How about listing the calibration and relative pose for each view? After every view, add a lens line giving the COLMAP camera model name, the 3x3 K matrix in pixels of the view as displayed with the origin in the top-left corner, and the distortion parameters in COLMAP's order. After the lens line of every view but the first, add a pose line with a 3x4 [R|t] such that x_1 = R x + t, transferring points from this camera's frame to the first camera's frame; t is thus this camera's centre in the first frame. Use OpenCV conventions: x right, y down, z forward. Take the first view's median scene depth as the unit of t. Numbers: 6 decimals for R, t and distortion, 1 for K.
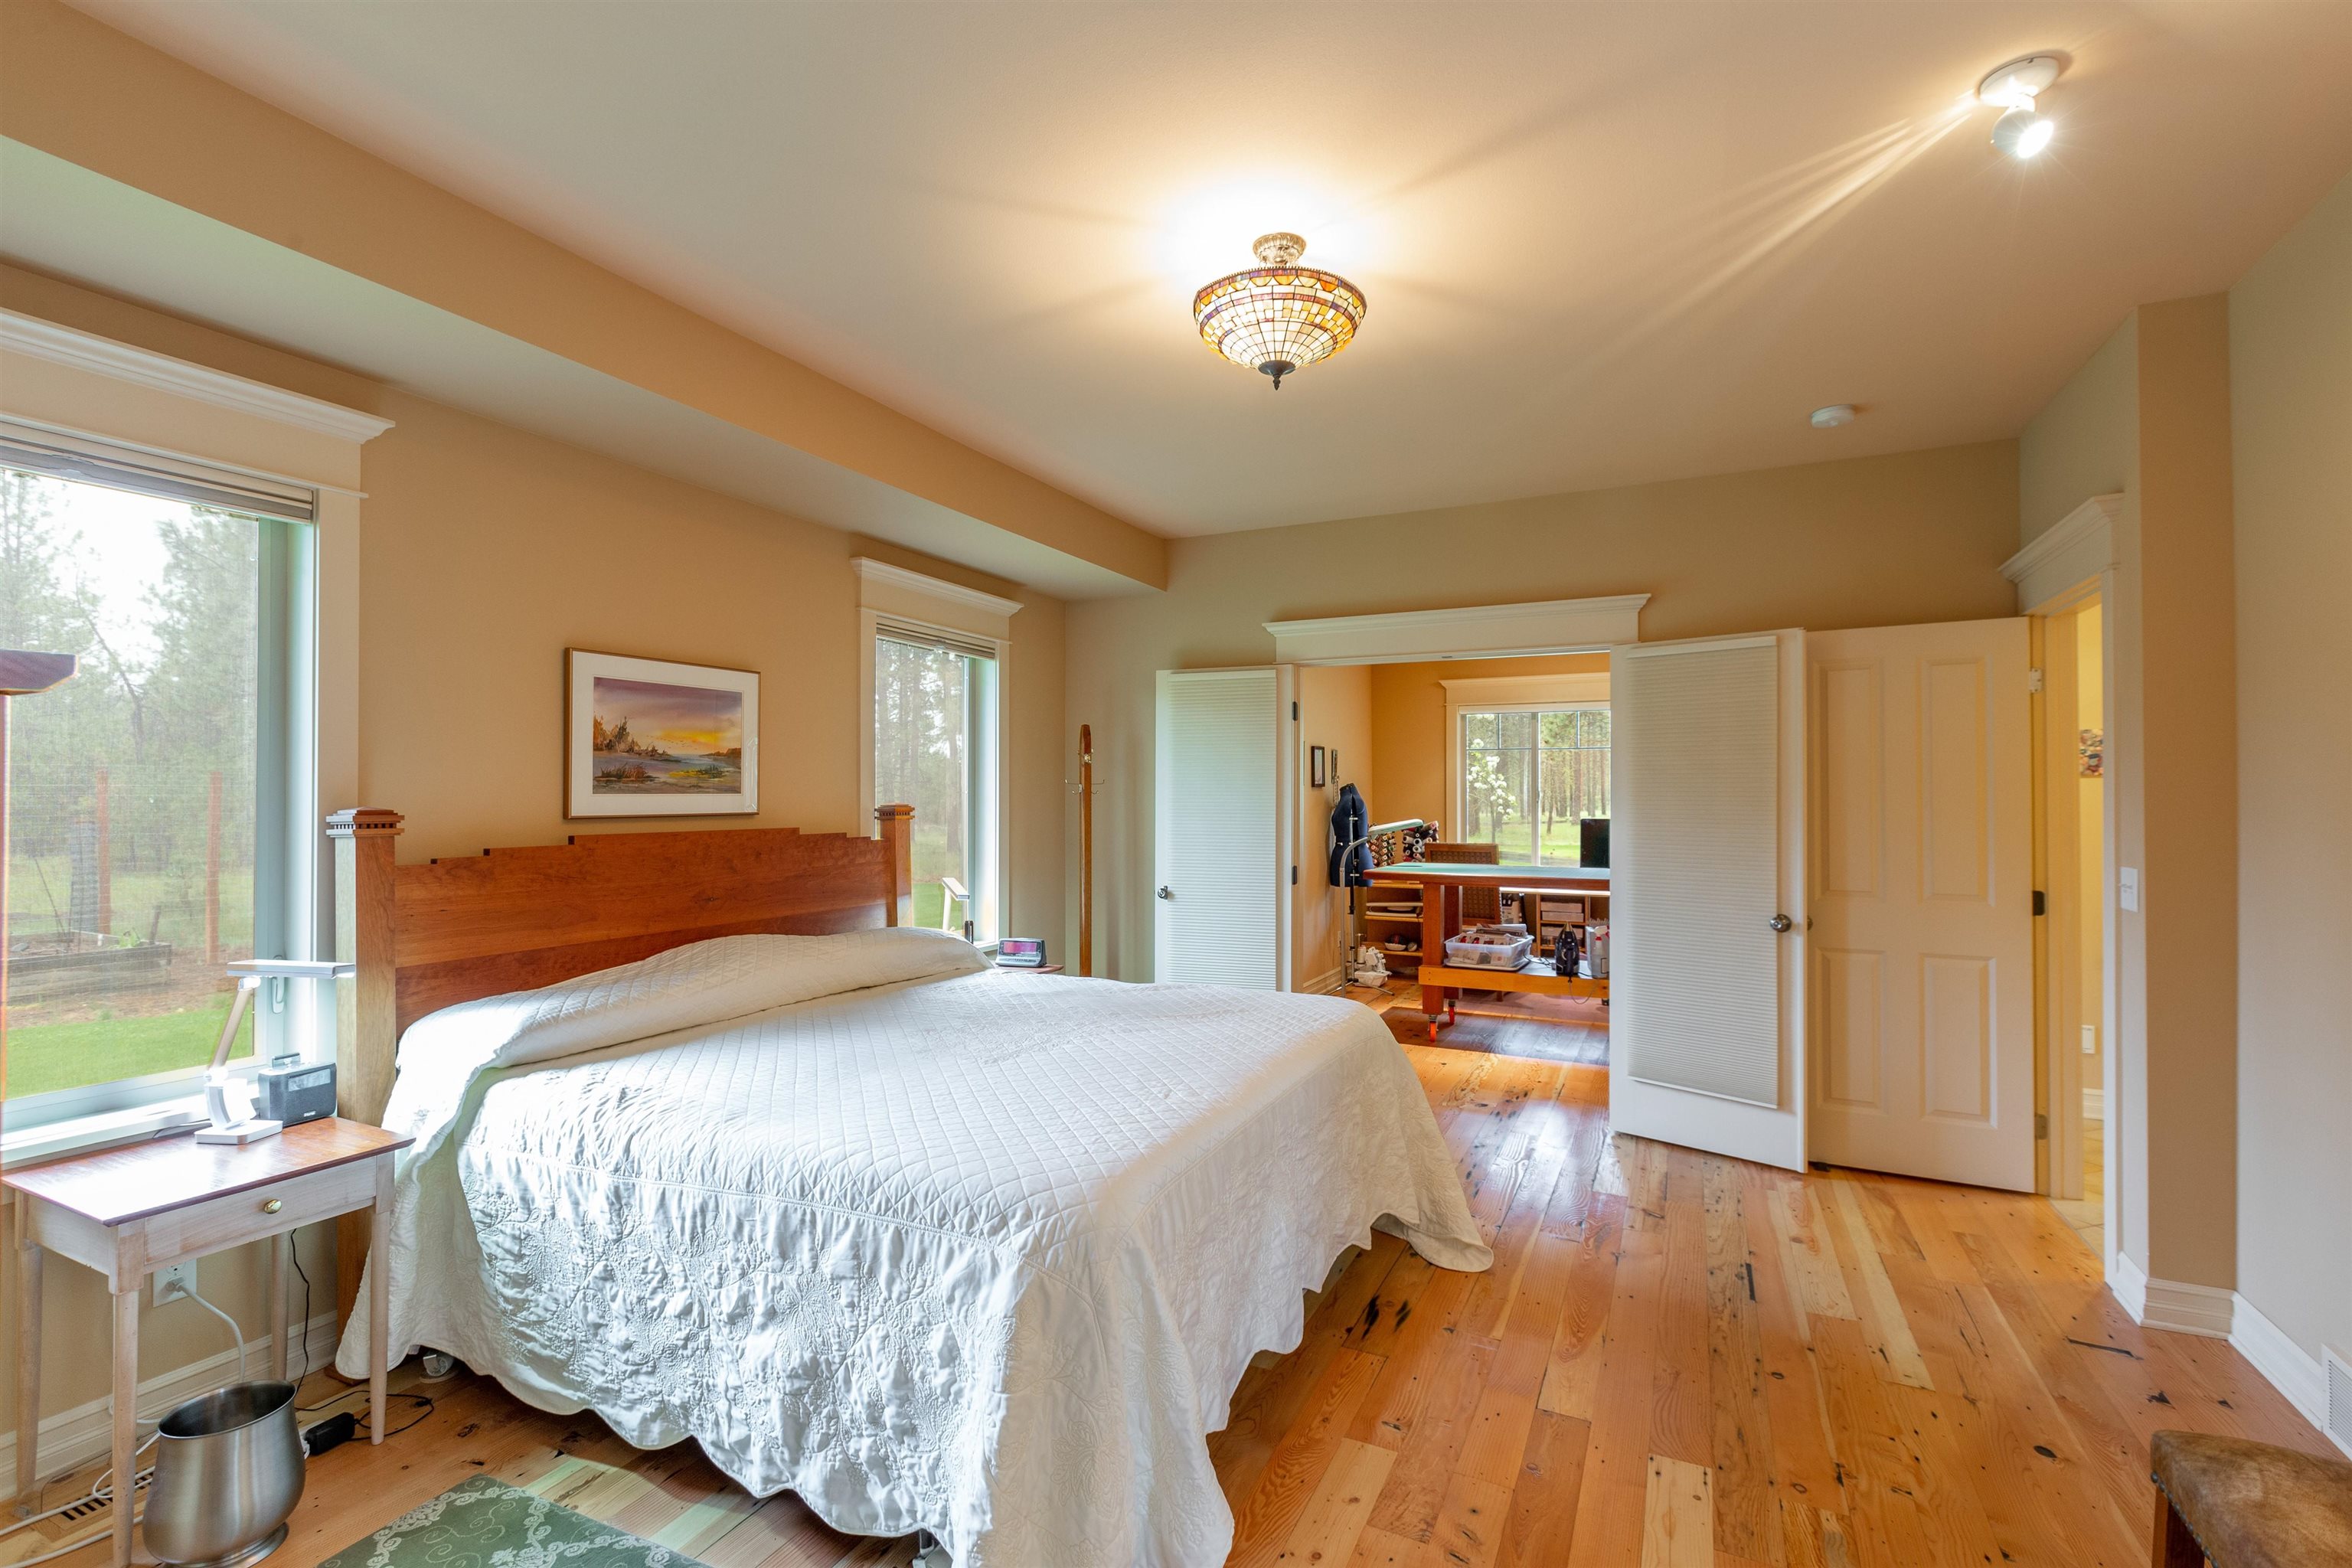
lens RADIAL K [[1071.0, 0, 1170.3], [0, 1071.0, 800.0], [0, 0, 1]] dist [-0.002411, 0.000225]
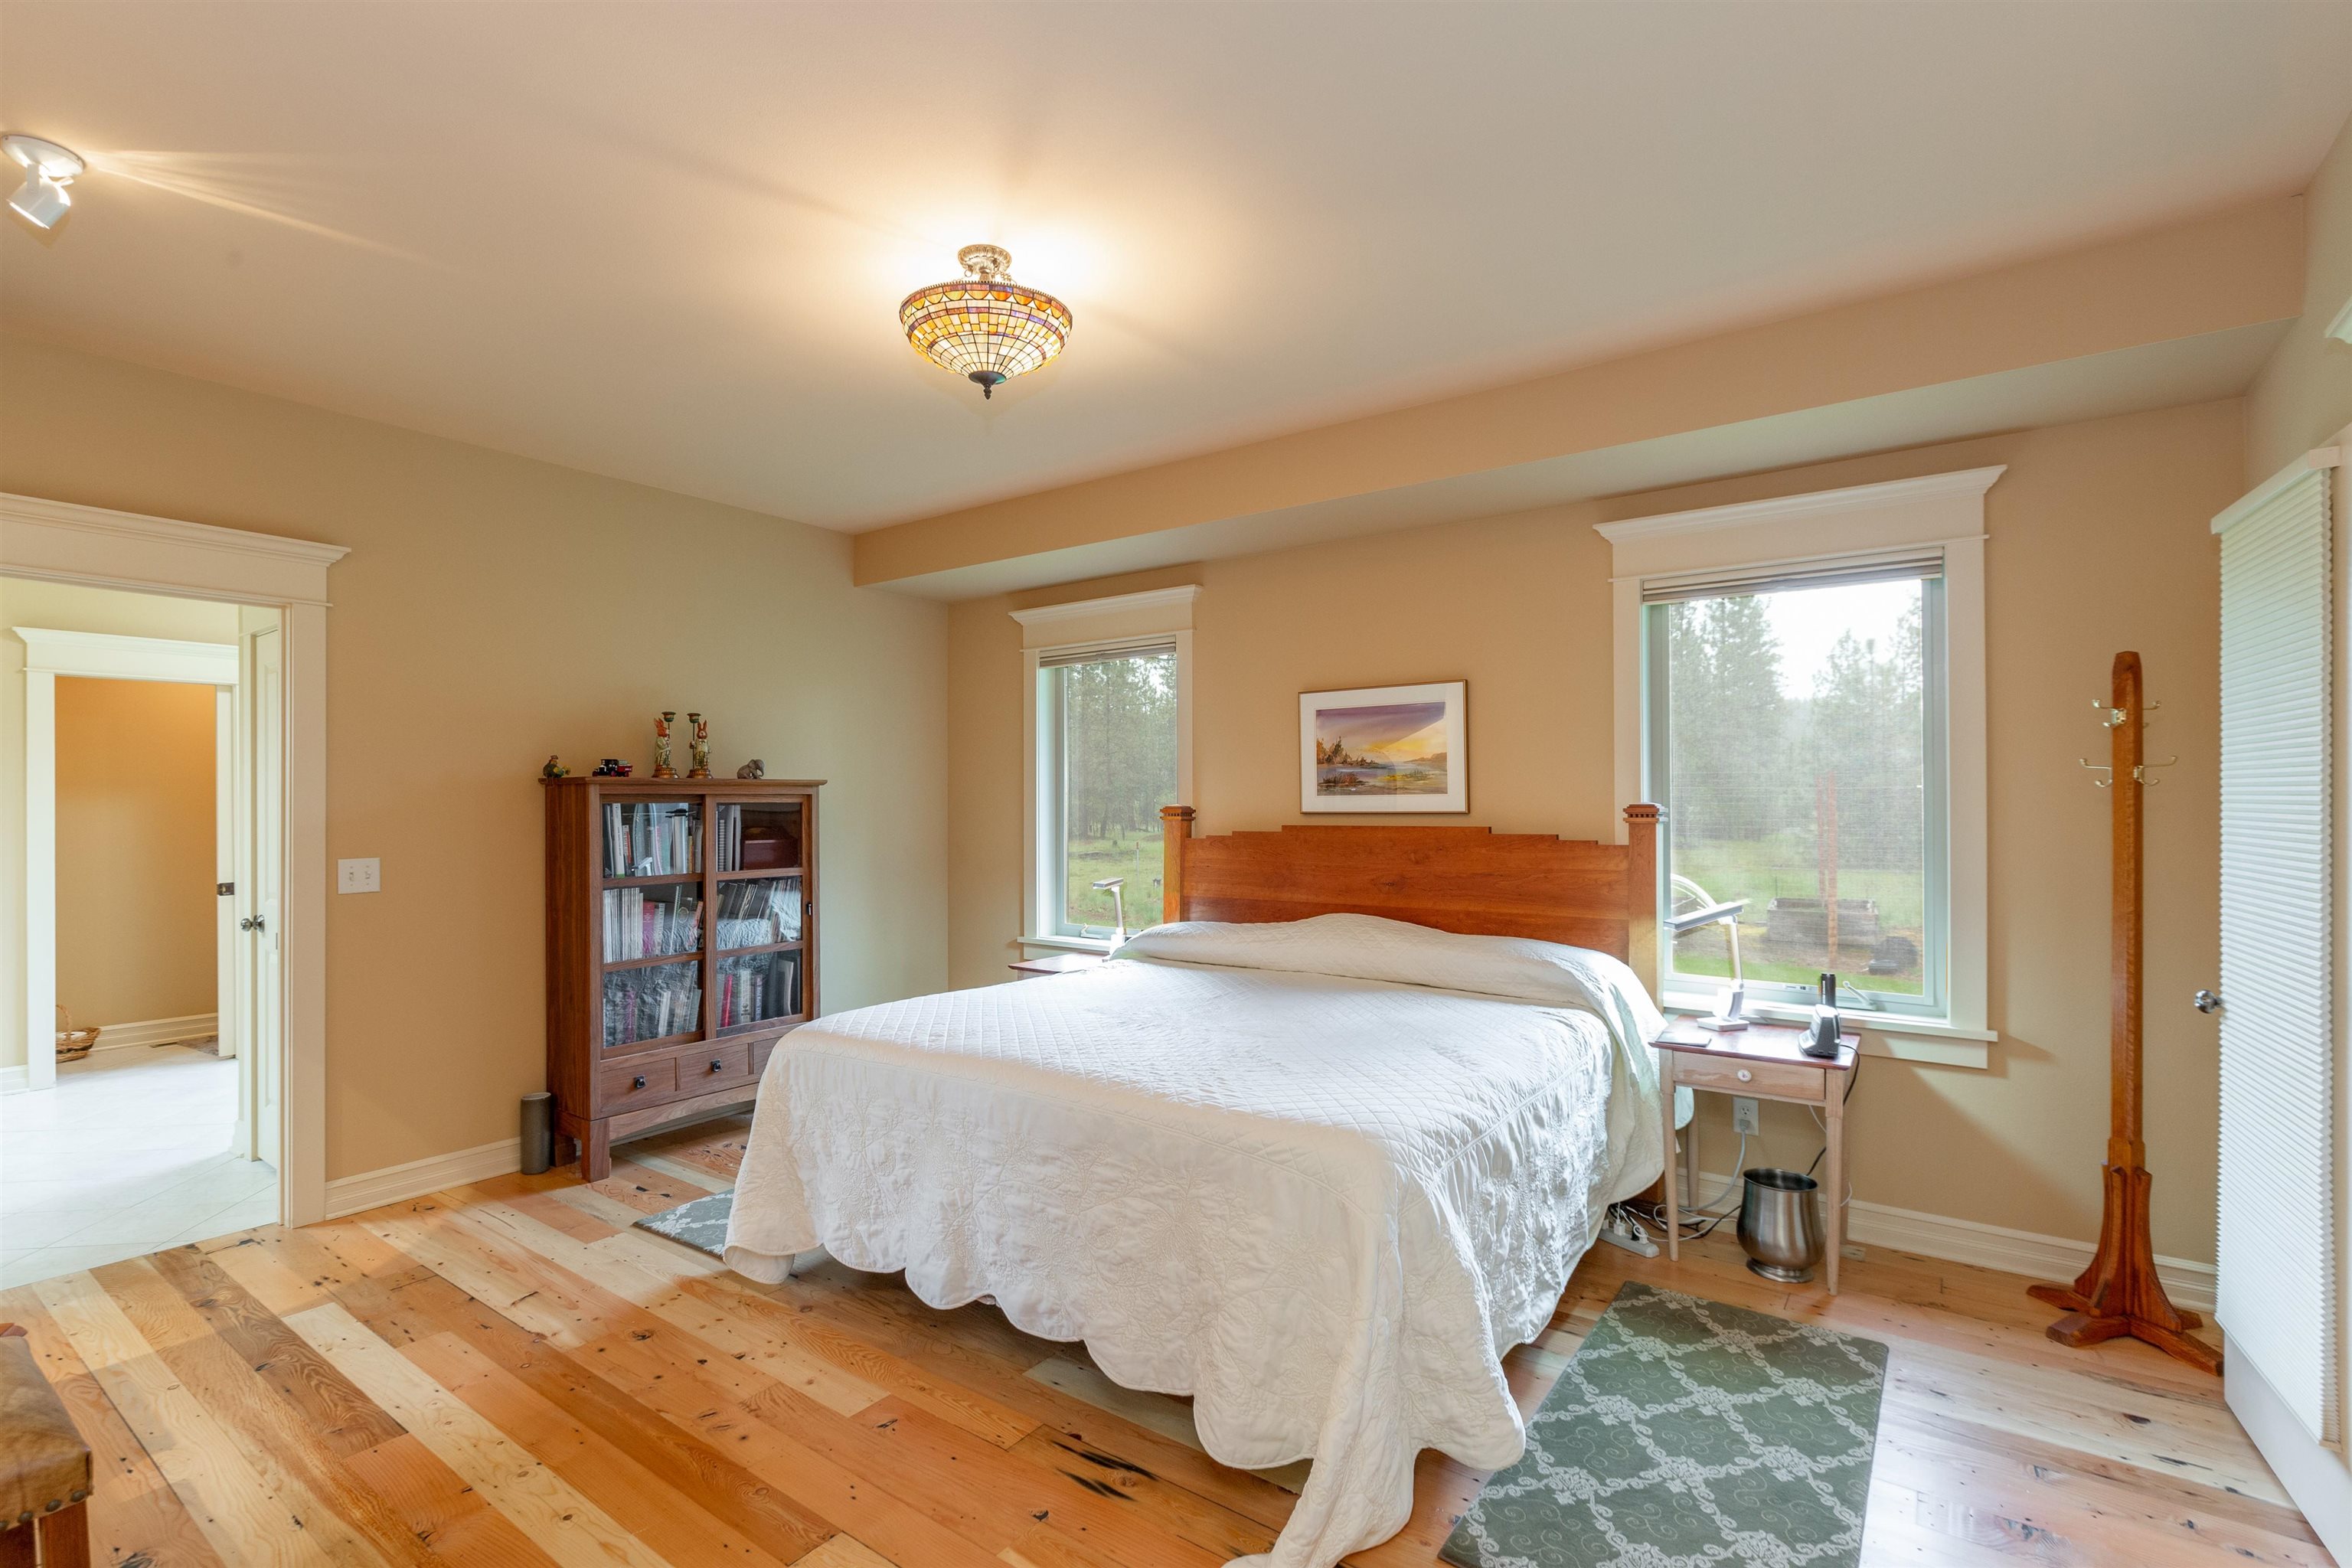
lens RADIAL K [[1071.0, 0, 1170.3], [0, 1071.0, 800.0], [0, 0, 1]] dist [-0.002411, 0.000225]
pose [[-0.176959, -0.003903, -0.984210, 0.831855], [-0.000433, 0.999992, -0.003888, 0.005317], [0.984218, -0.000262, -0.176960, 1.043184]]
